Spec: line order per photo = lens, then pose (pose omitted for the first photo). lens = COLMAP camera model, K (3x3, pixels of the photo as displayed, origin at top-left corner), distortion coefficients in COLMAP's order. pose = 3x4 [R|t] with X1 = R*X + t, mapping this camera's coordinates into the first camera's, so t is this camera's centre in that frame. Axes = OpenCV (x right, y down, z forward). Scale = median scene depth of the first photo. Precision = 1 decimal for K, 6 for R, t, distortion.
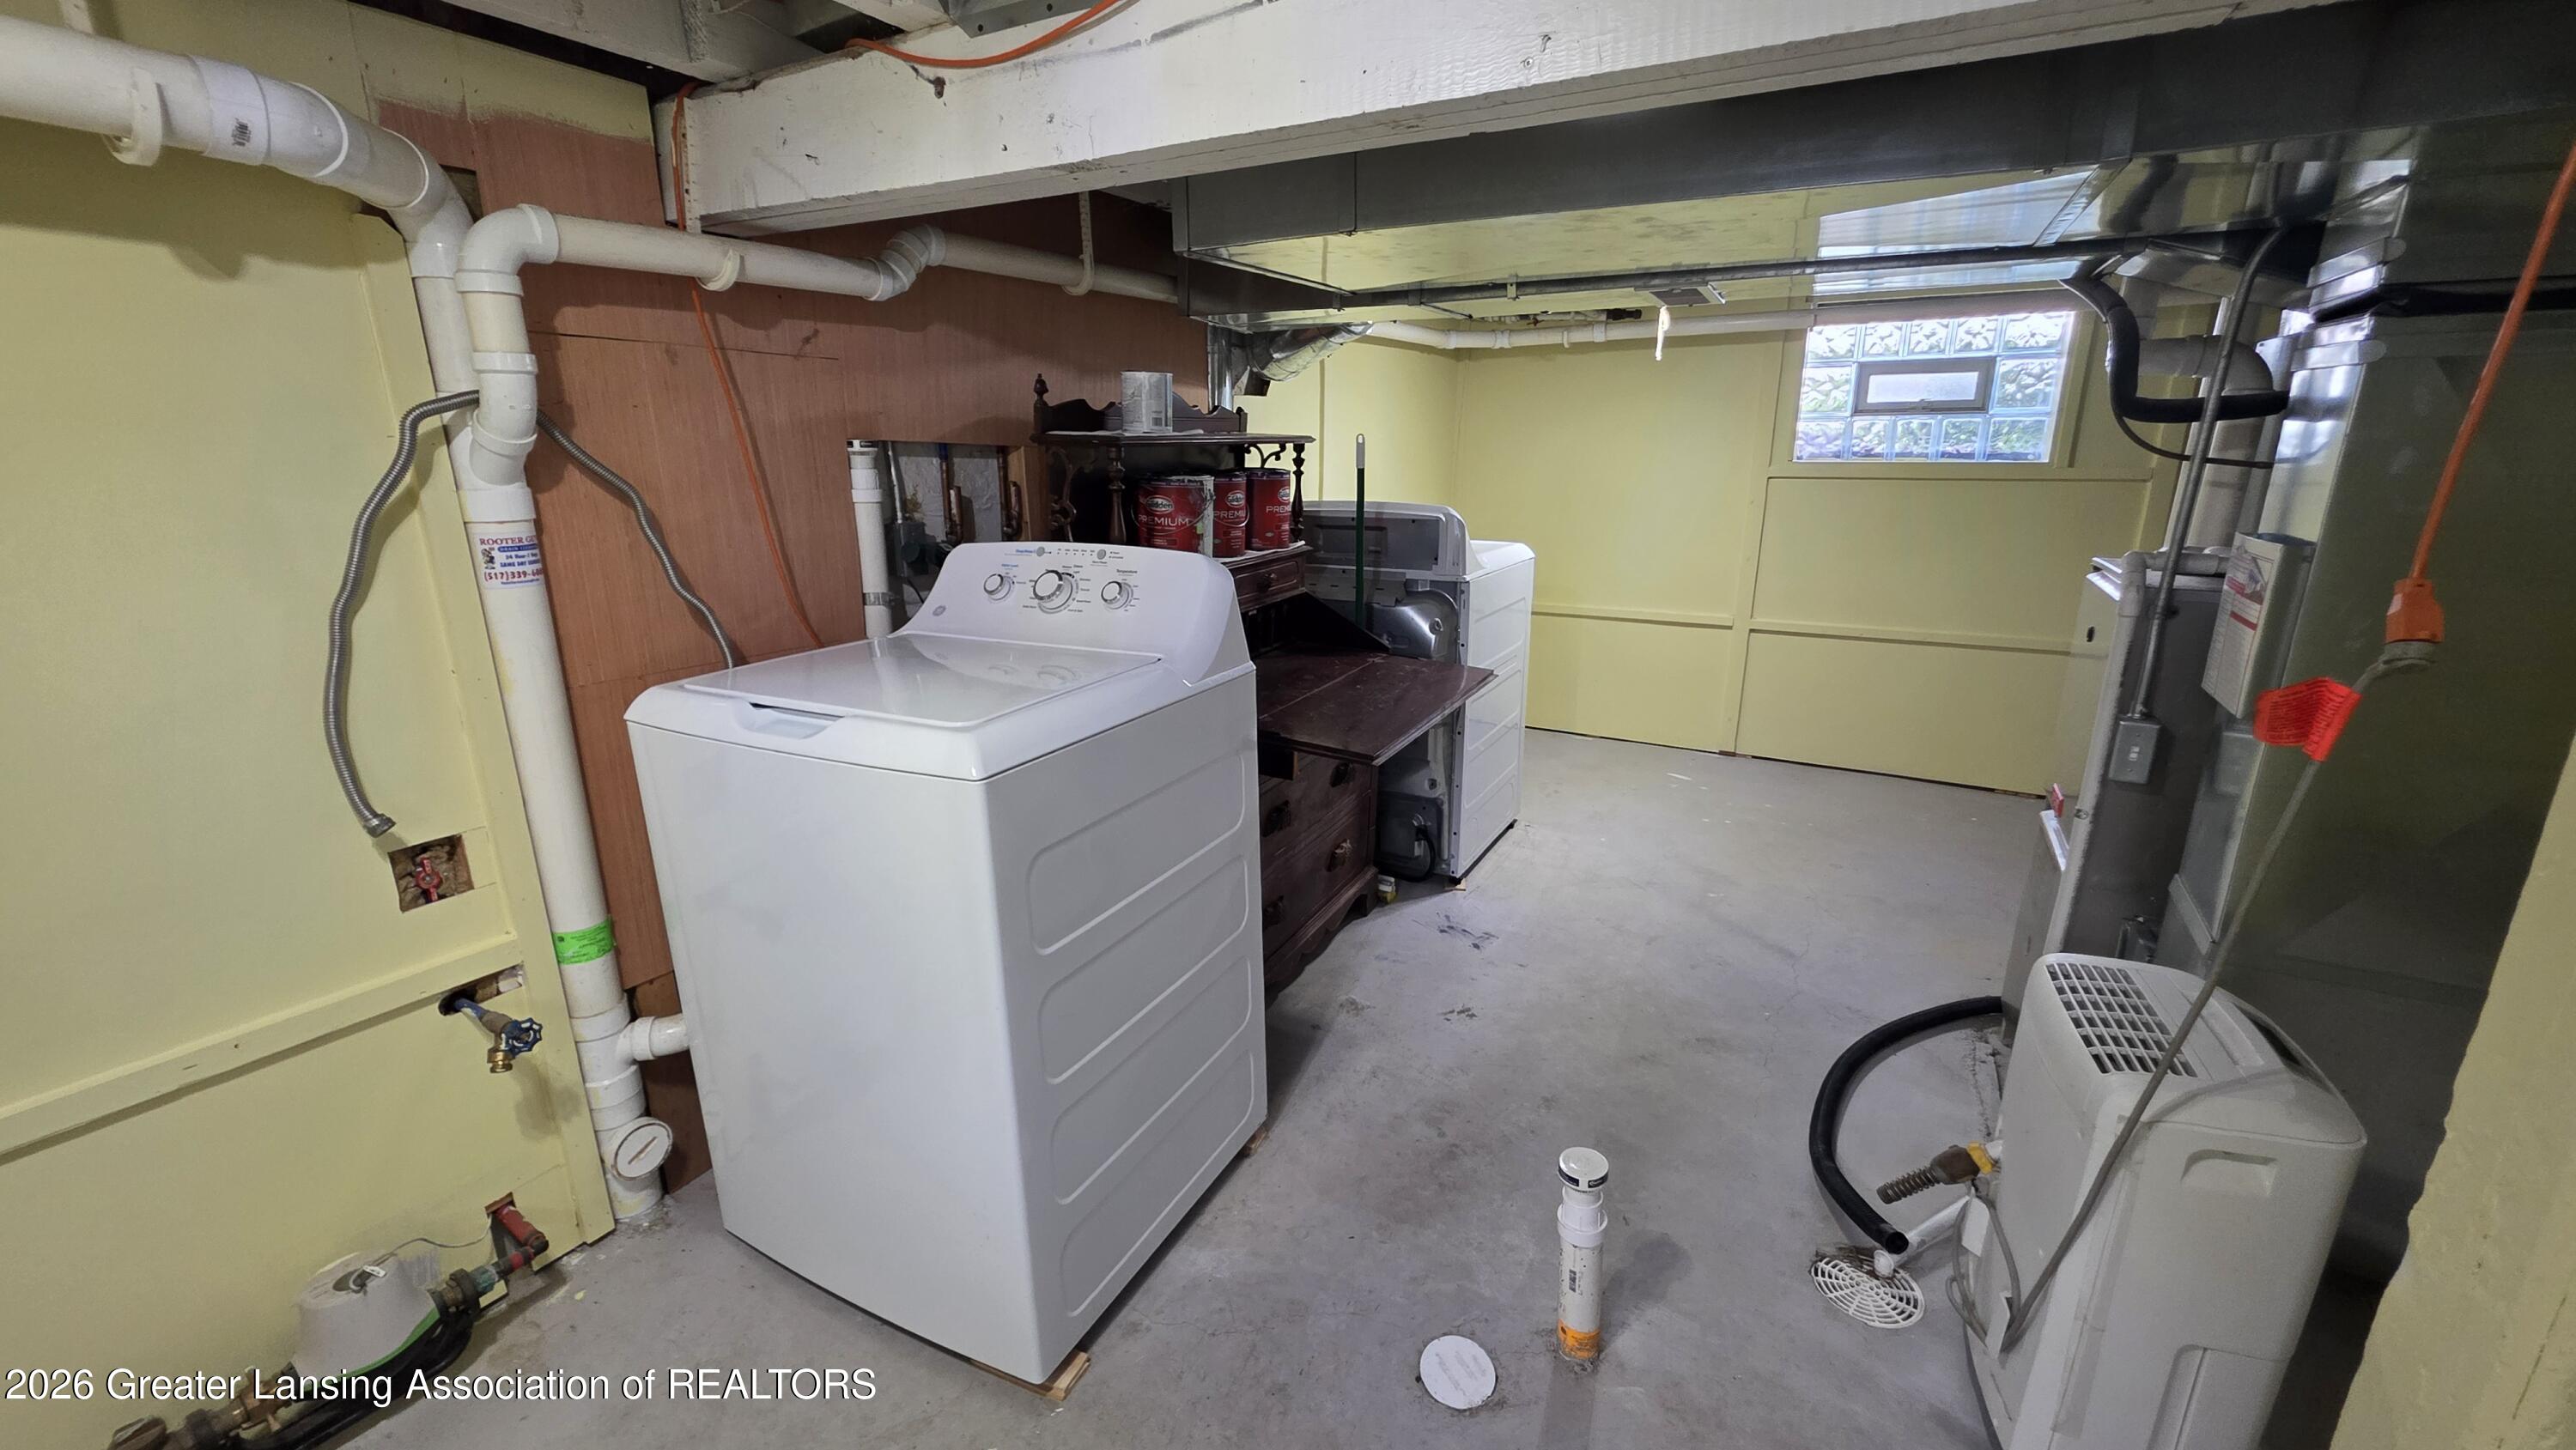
lens RADIAL K [[1030.6, 0, 1279.7], [0, 1030.6, 725.0], [0, 0, 1]] dist [0.002964, -0.000750]
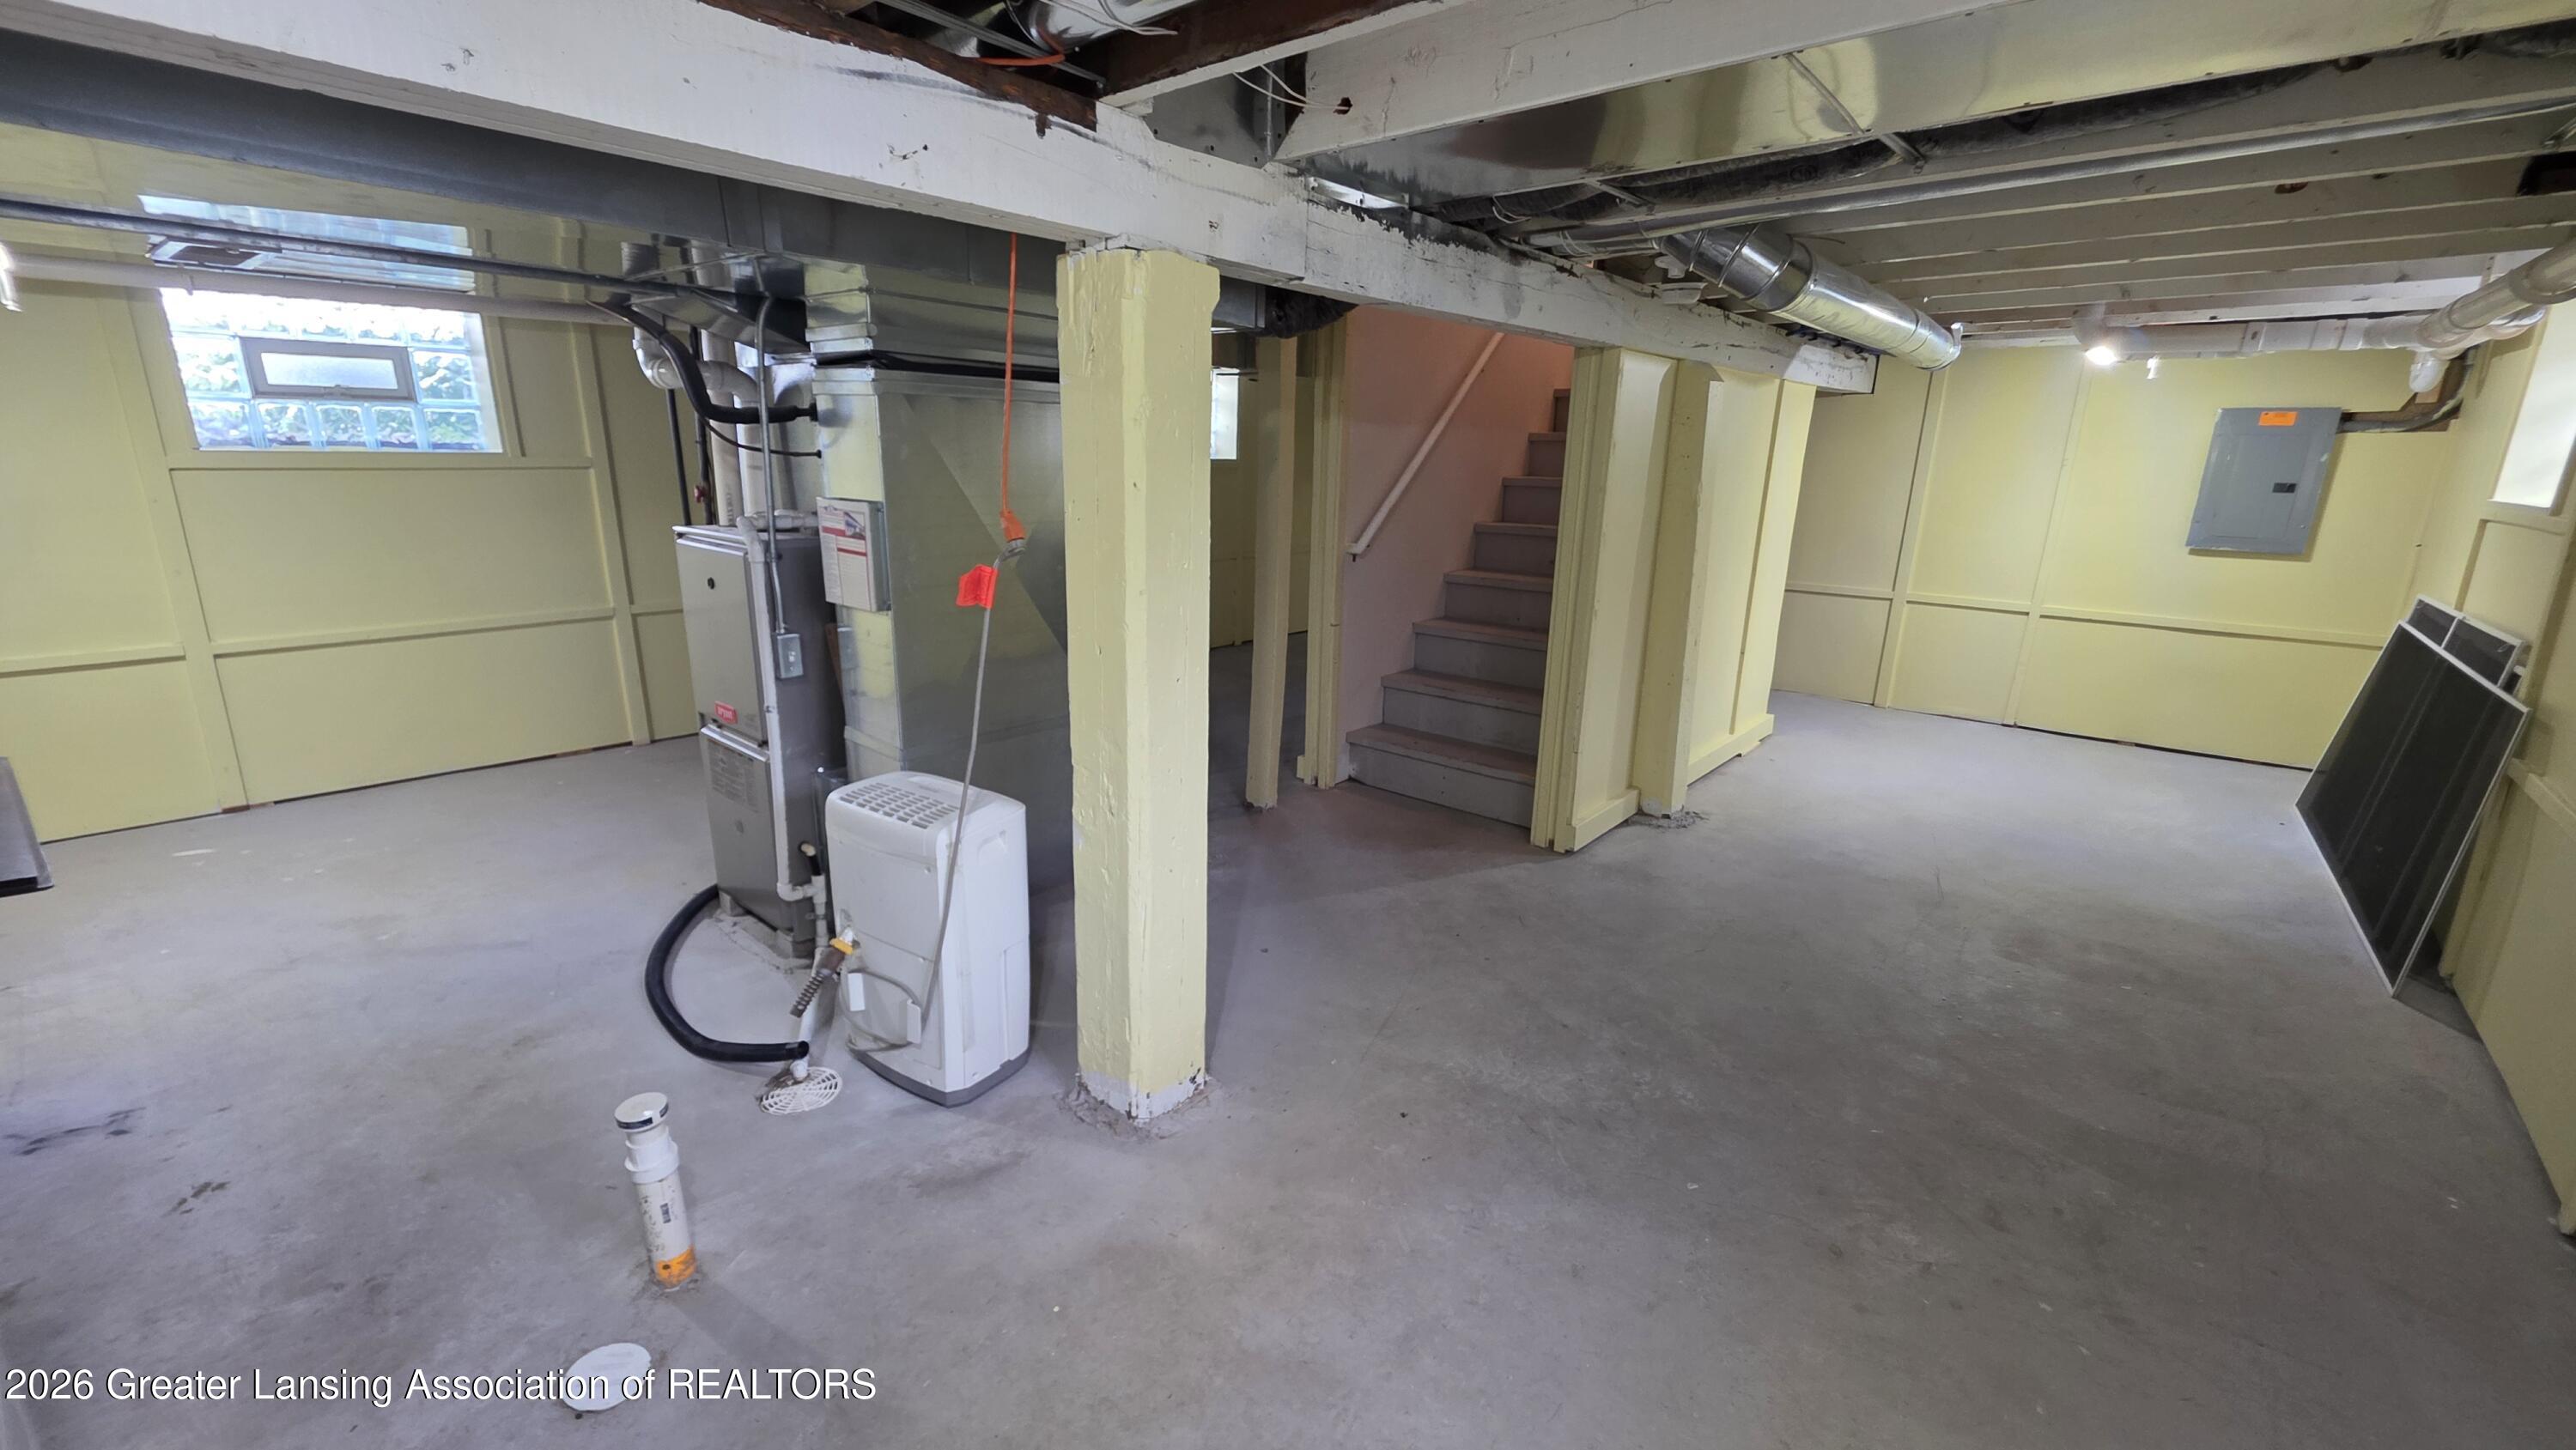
lens RADIAL K [[1030.6, 0, 1267.5], [0, 1030.6, 716.2], [0, 0, 1]] dist [0.002964, -0.000750]
pose [[0.202371, -0.238632, 0.949790, -0.217557], [0.238349, 0.952695, 0.188577, -0.003129], [-0.949861, 0.188218, 0.249676, 0.018468]]
